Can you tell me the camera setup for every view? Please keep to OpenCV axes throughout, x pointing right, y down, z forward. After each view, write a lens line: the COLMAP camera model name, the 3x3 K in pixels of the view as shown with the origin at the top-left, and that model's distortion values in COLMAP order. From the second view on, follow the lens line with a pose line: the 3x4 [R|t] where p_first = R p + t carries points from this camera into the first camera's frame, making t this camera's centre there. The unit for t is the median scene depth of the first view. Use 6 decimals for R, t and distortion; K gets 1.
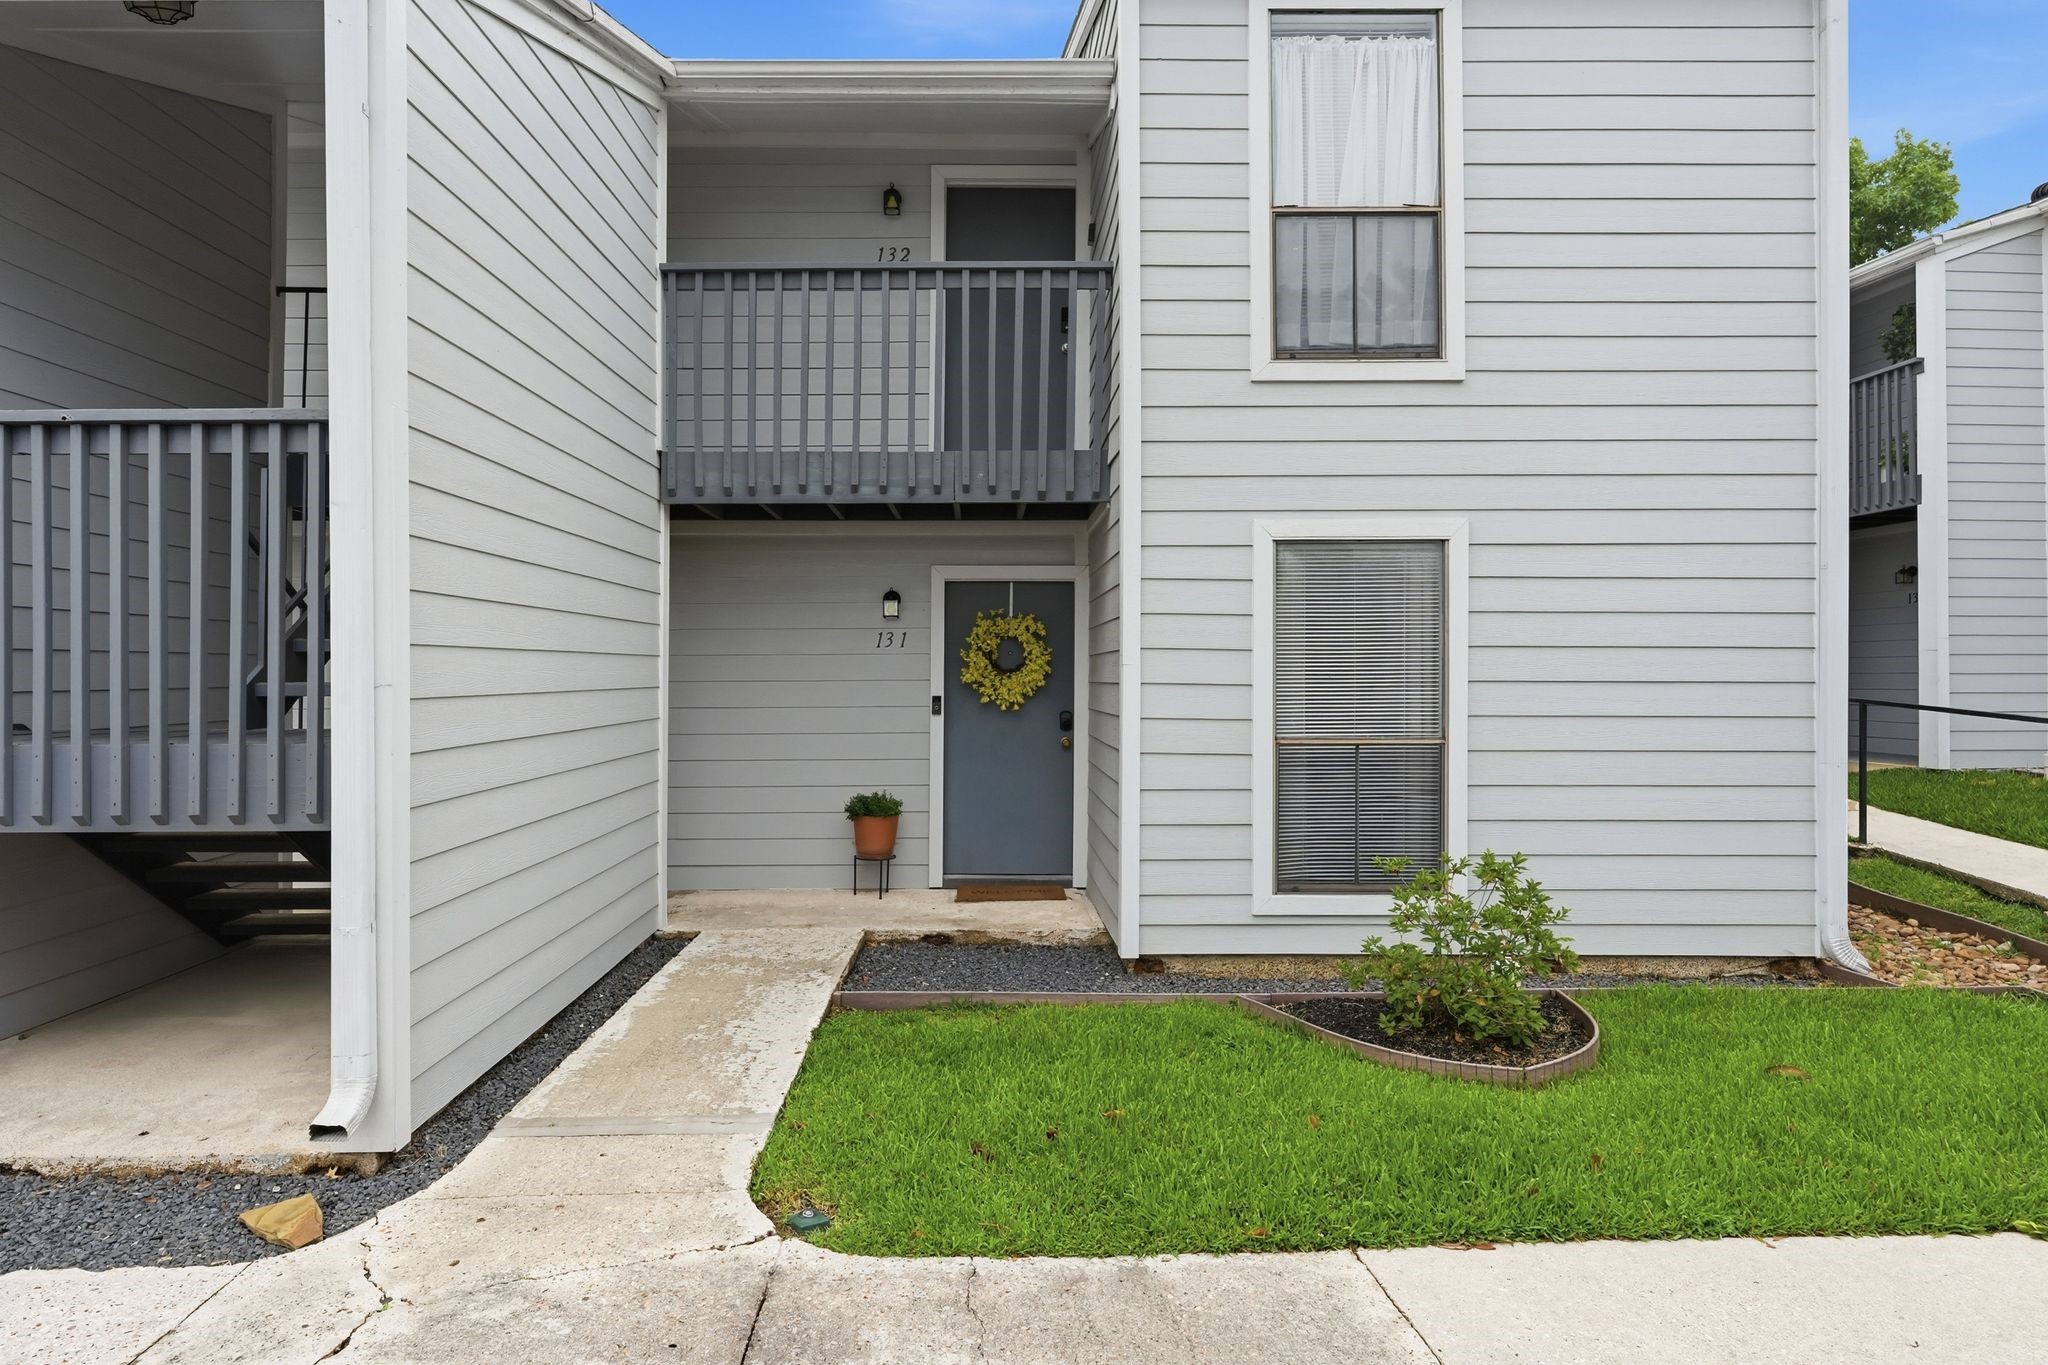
lens RADIAL K [[918.1, 0, 1042.7], [0, 918.1, 684.3], [0, 0, 1]] dist [-0.001884, 0.001903]
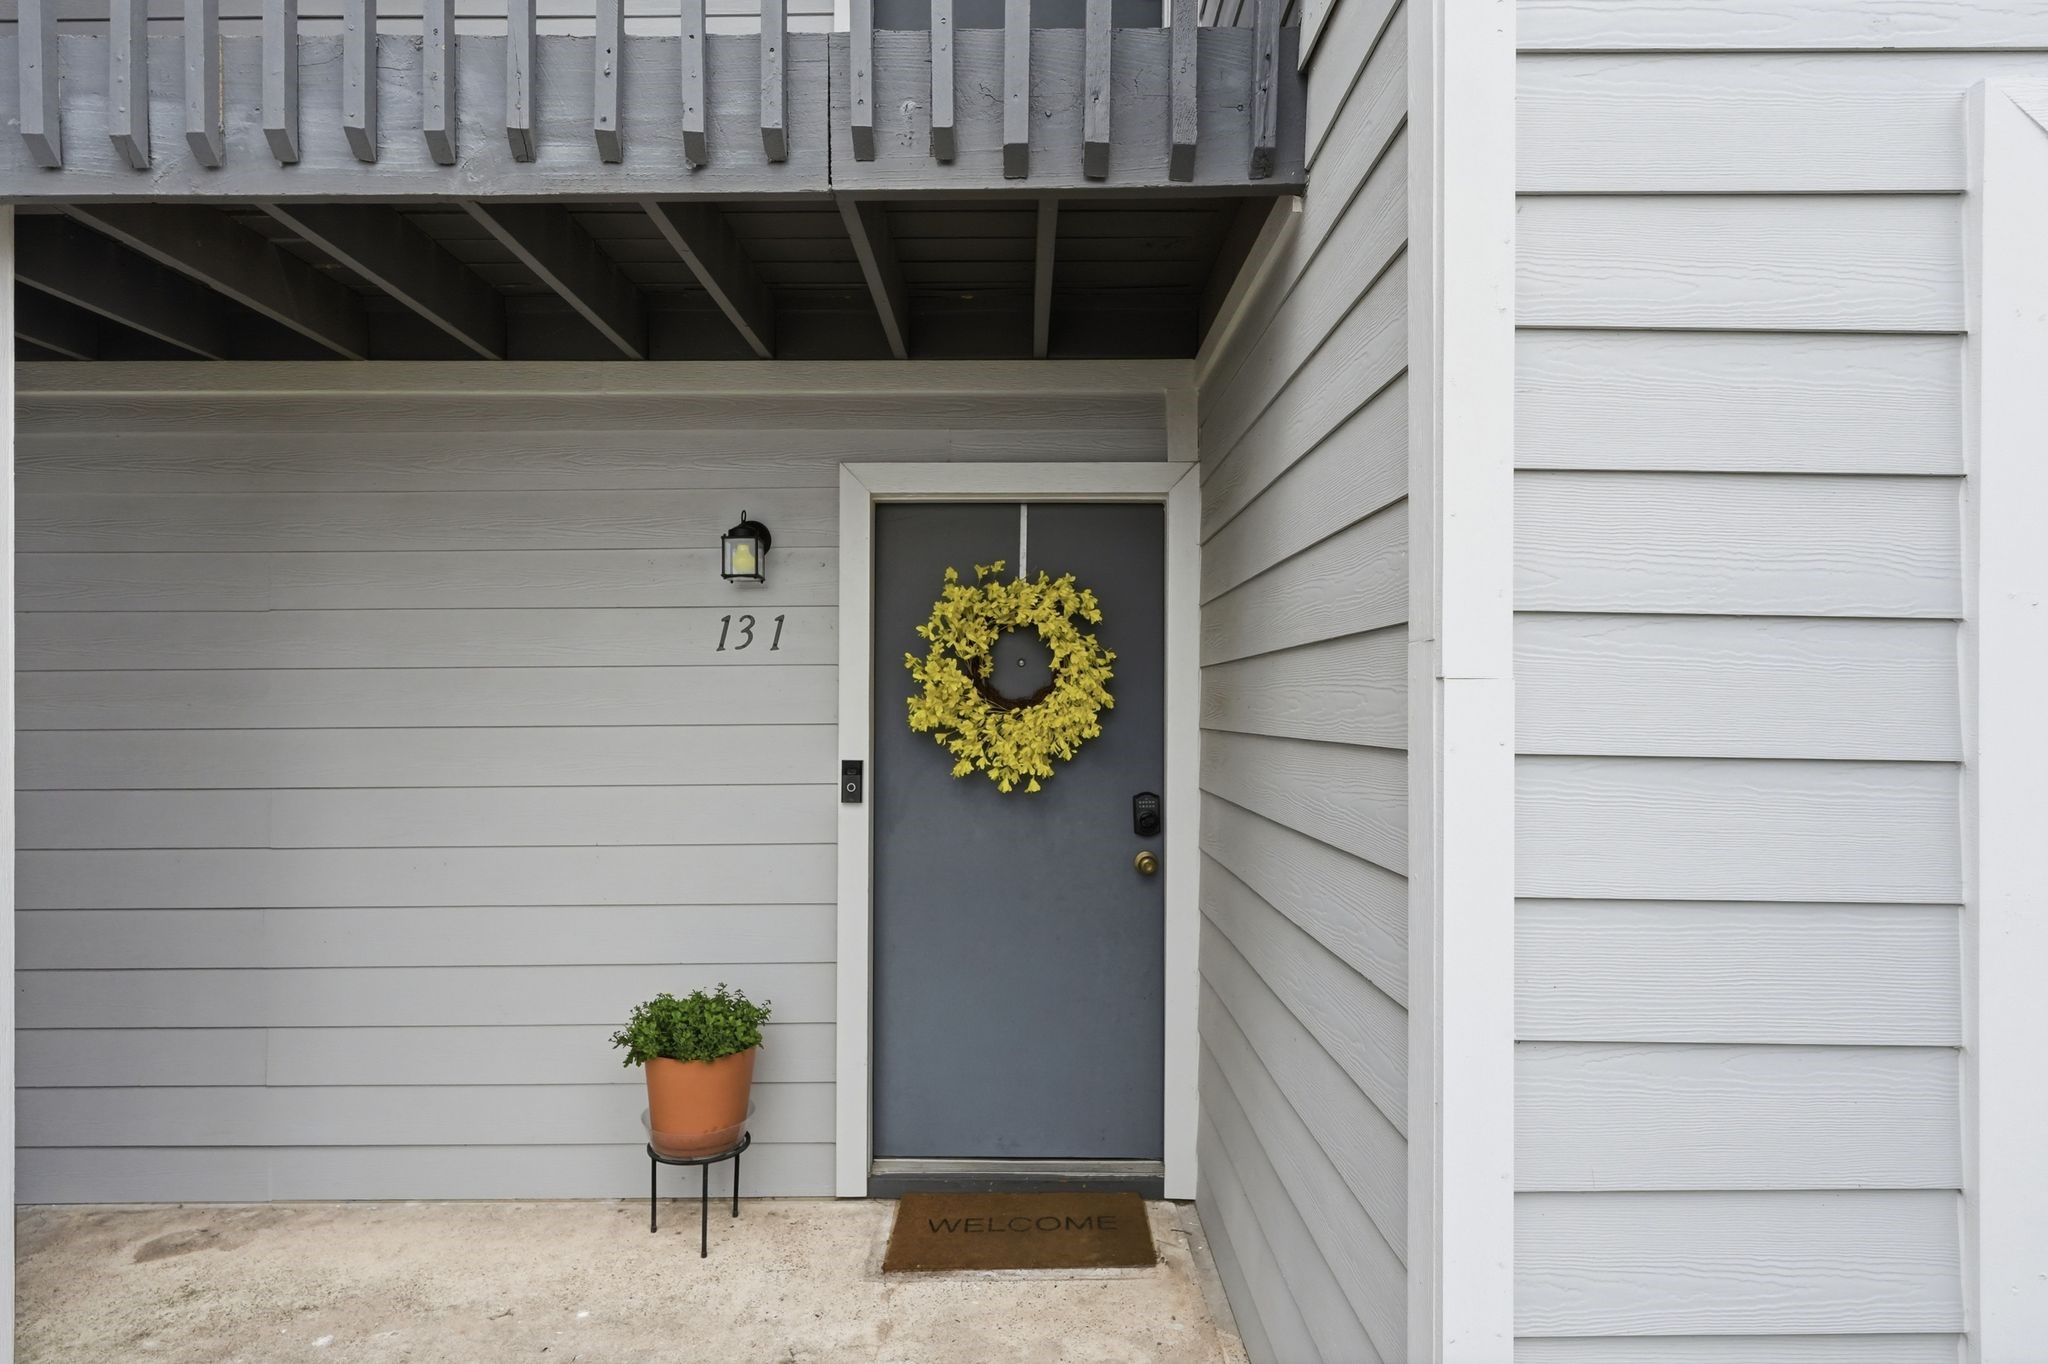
lens RADIAL K [[918.1, 0, 1093.1], [0, 918.1, 696.2], [0, 0, 1]] dist [-0.001884, 0.001903]
pose [[0.999953, -0.001986, 0.009499, -0.005794], [0.002166, 0.999819, -0.018902, -0.011289], [-0.009459, 0.018921, 0.999776, 0.679868]]
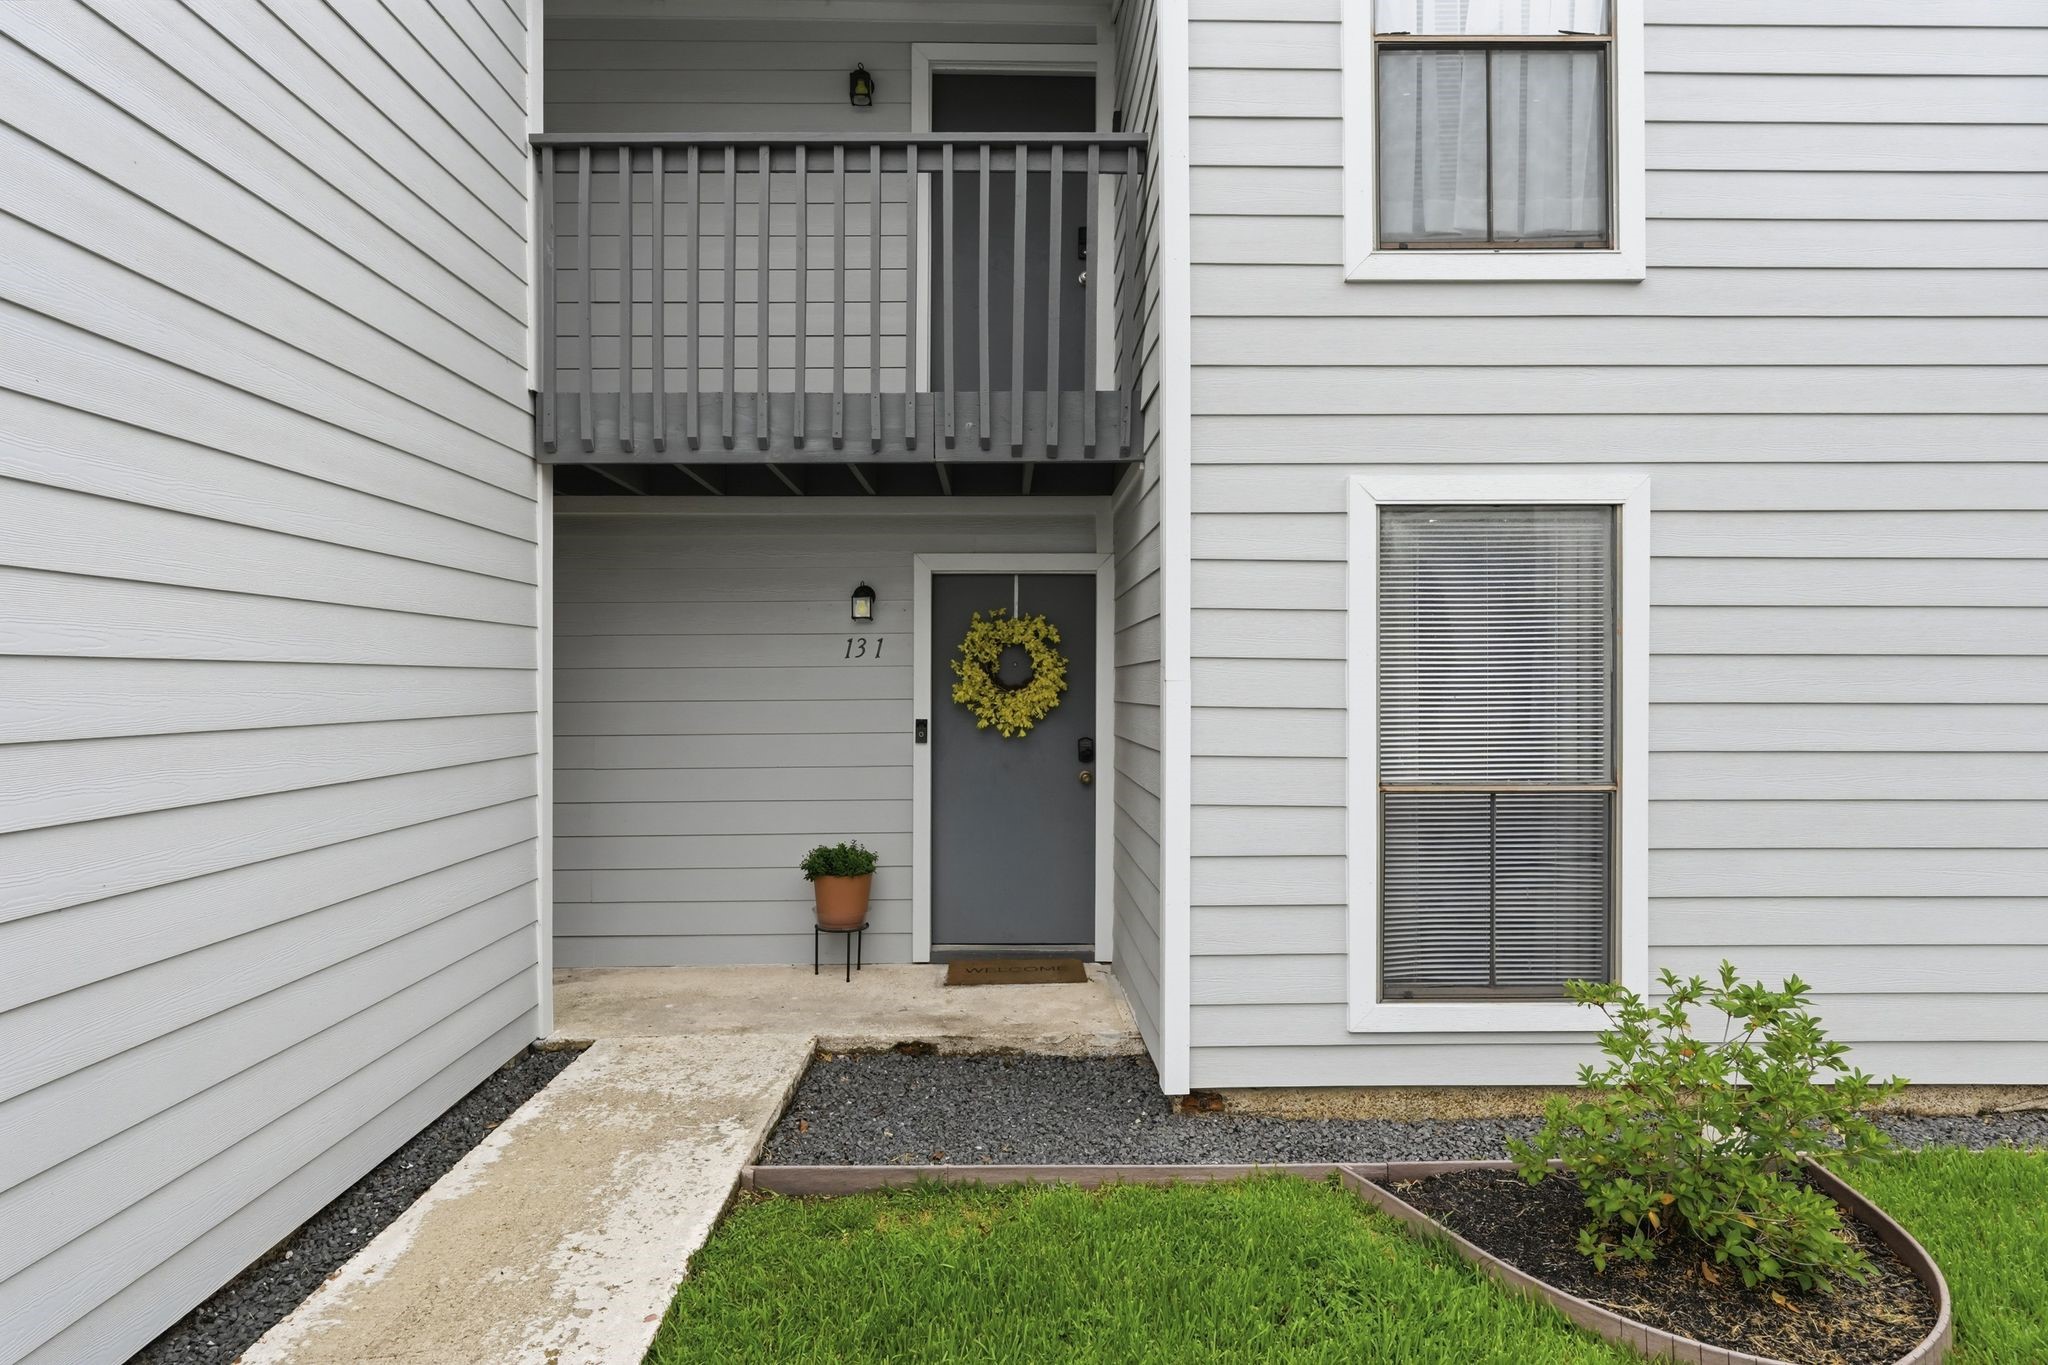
lens RADIAL K [[918.1, 0, 1075.5], [0, 918.1, 694.9], [0, 0, 1]] dist [-0.001884, 0.001903]
pose [[0.999900, -0.002832, 0.013882, 0.006904], [0.002824, 0.999996, 0.000609, -0.010022], [-0.013884, -0.000570, 0.999903, 0.258917]]
